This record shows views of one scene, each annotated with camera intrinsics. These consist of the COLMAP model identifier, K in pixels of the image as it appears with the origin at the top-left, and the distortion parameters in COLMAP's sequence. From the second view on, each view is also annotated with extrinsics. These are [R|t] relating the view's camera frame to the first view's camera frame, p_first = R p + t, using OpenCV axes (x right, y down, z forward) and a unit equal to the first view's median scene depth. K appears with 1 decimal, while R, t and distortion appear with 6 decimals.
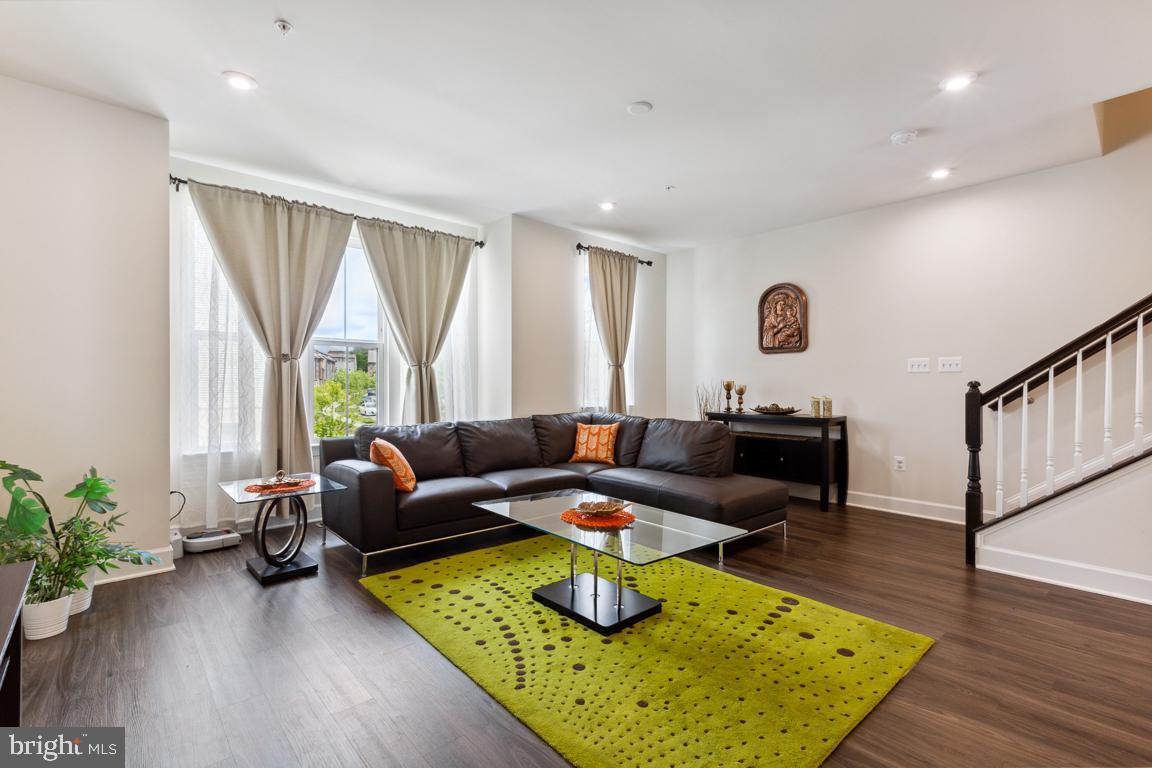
lens RADIAL K [[519.2, 0, 574.8], [0, 519.2, 389.4], [0, 0, 1]] dist [0.000448, -0.000739]
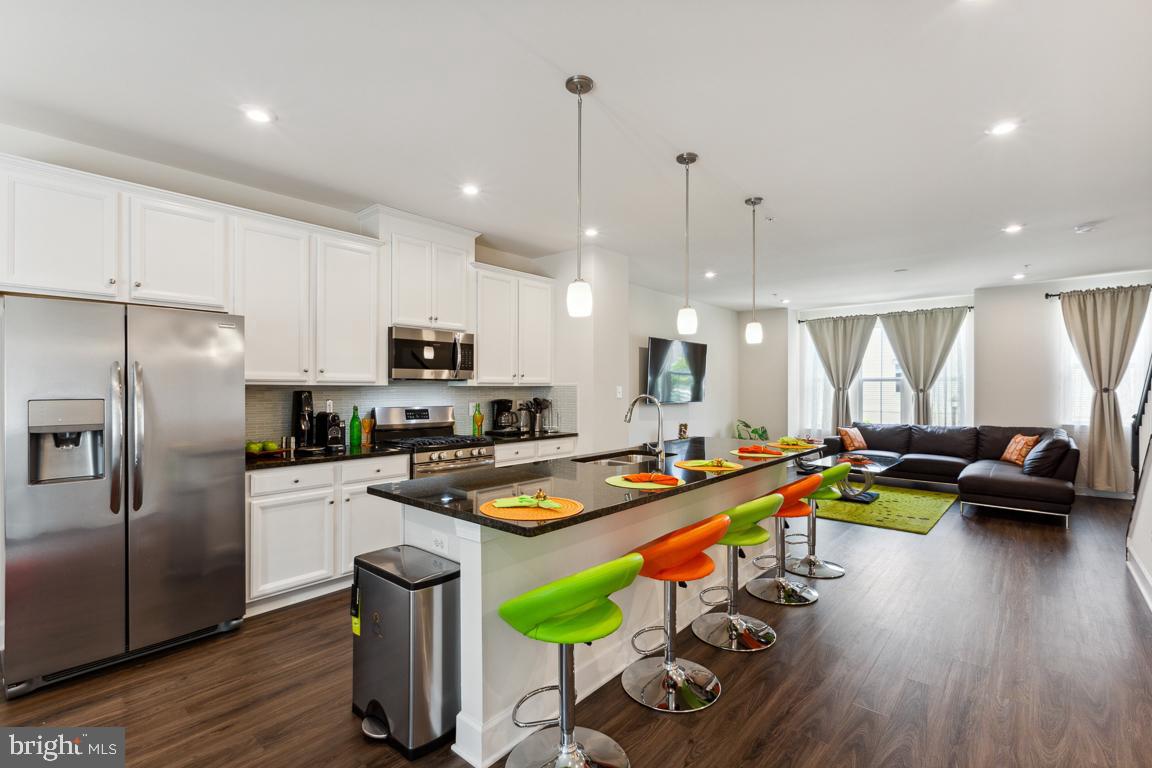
lens RADIAL K [[519.2, 0, 570.6], [0, 519.2, 384.4], [0, 0, 1]] dist [0.000448, -0.000739]
pose [[0.112696, -0.007942, -0.993598, 1.425925], [-0.009911, 0.999909, -0.009117, -0.046766], [0.993580, 0.010875, 0.112607, -0.370890]]
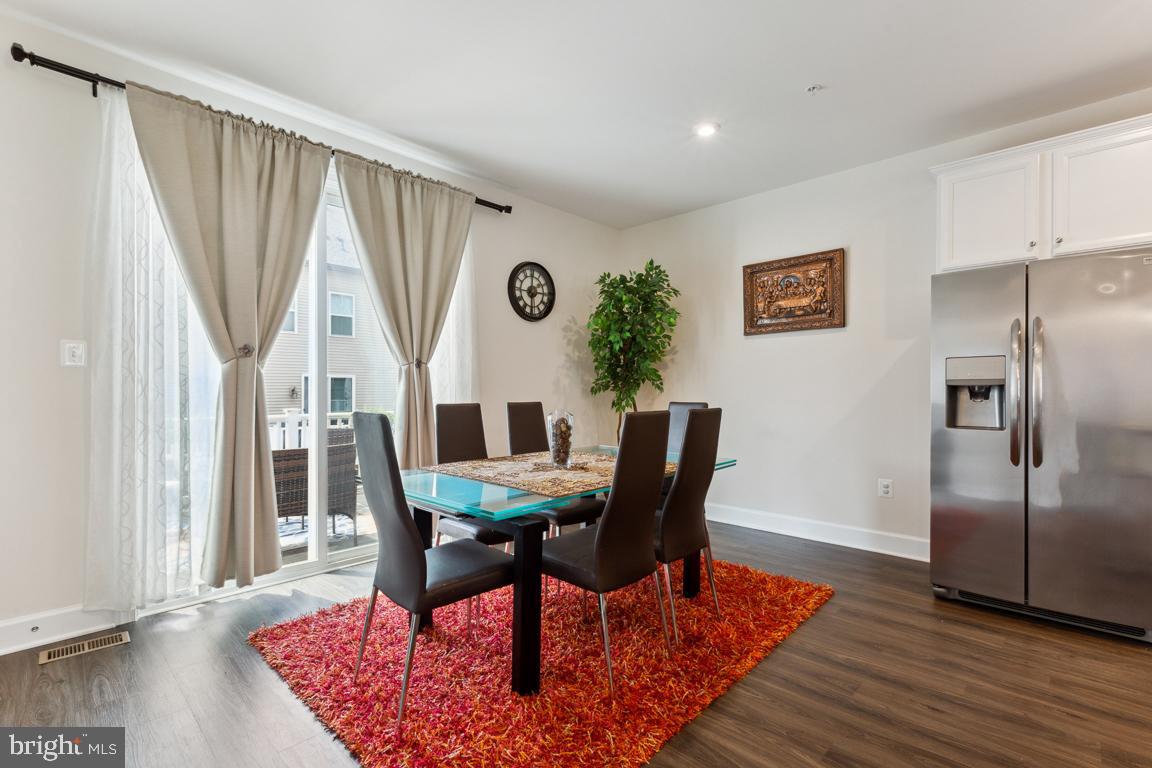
lens RADIAL K [[519.2, 0, 575.3], [0, 519.2, 387.0], [0, 0, 1]] dist [0.000448, -0.000739]
pose [[-0.997575, -0.001750, -0.069581, 1.343697], [-0.002293, 0.999968, 0.007726, 0.001002], [0.069565, 0.007867, -0.997546, -0.252263]]
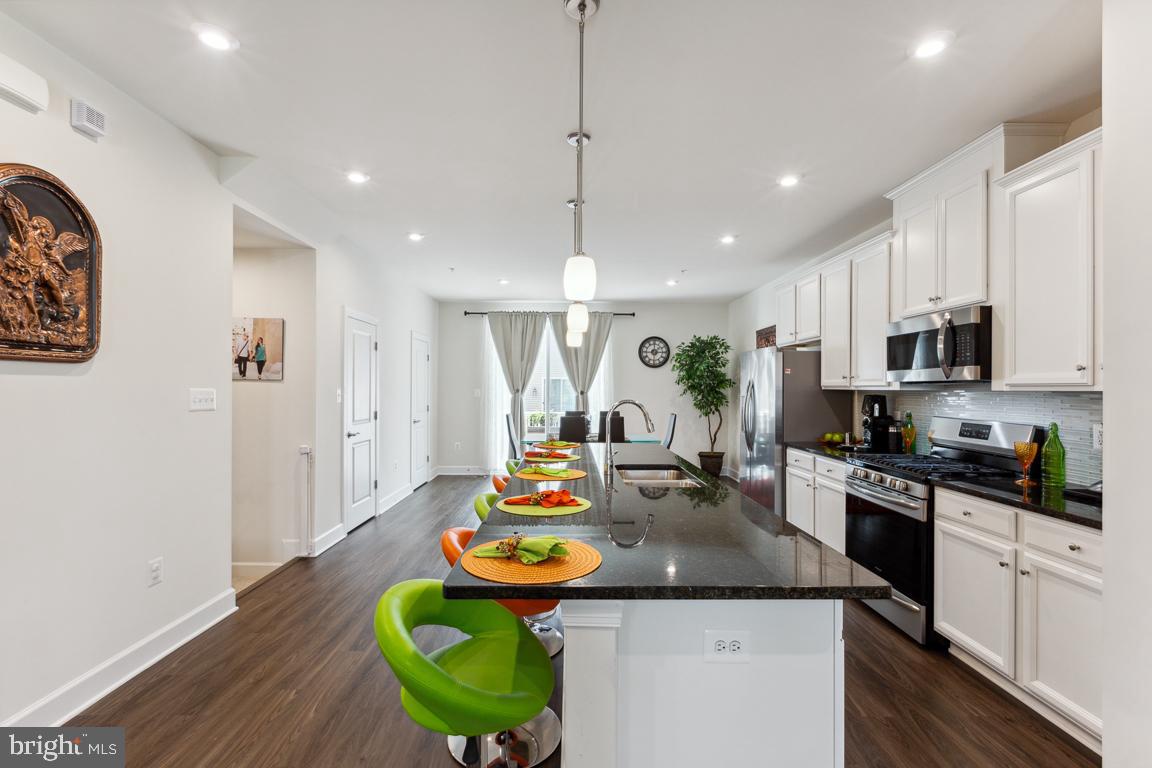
lens RADIAL K [[519.2, 0, 569.8], [0, 519.2, 383.9], [0, 0, 1]] dist [0.000448, -0.000739]
pose [[-0.746225, 0.002751, 0.665688, 0.273861], [0.001757, 0.999996, -0.002164, -0.059809], [-0.665692, -0.000445, -0.746227, 0.385201]]
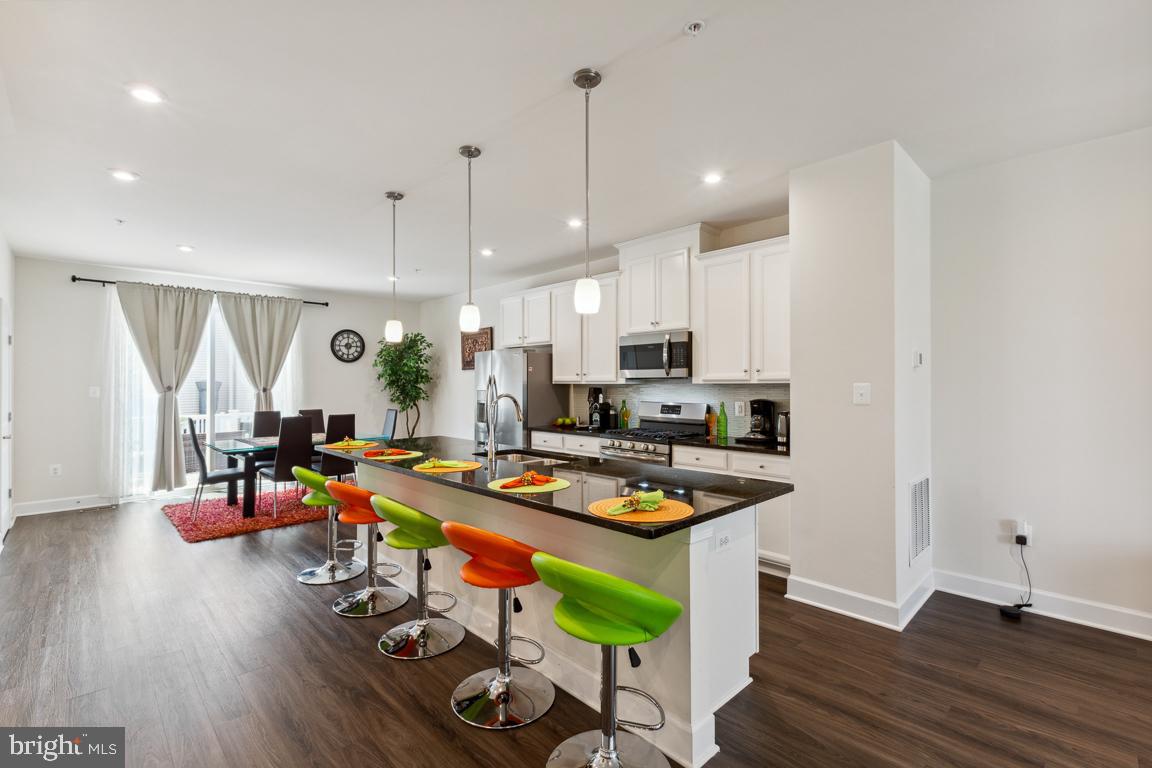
lens RADIAL K [[519.2, 0, 579.0], [0, 519.2, 377.5], [0, 0, 1]] dist [0.000448, -0.000739]
pose [[-0.999340, 0.003313, -0.036188, 0.586536], [0.003432, 0.999989, -0.003228, -0.061651], [0.036177, -0.003350, -0.999340, 0.602816]]
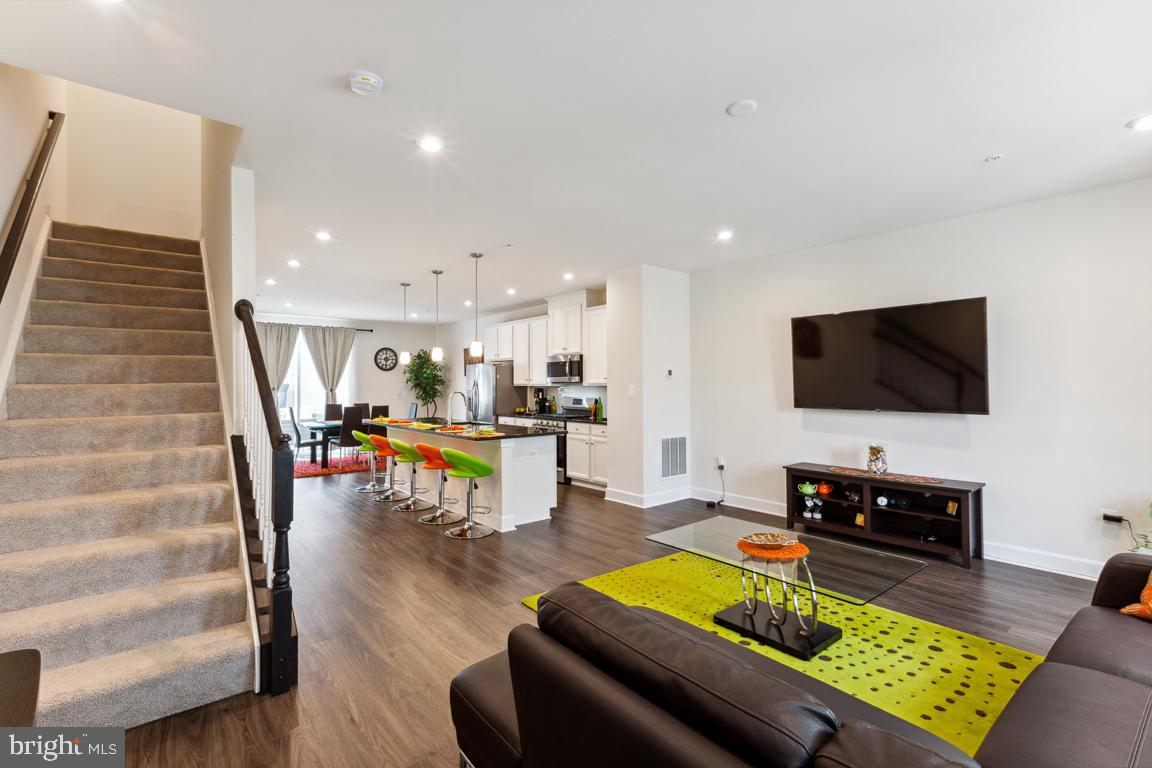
lens RADIAL K [[519.2, 0, 577.1], [0, 519.2, 378.9], [0, 0, 1]] dist [0.000448, -0.000739]
pose [[-0.999002, 0.005845, 0.044287, 0.253485], [0.005724, 0.999980, -0.002860, -0.070187], [-0.044303, -0.002604, -0.999015, 1.324392]]
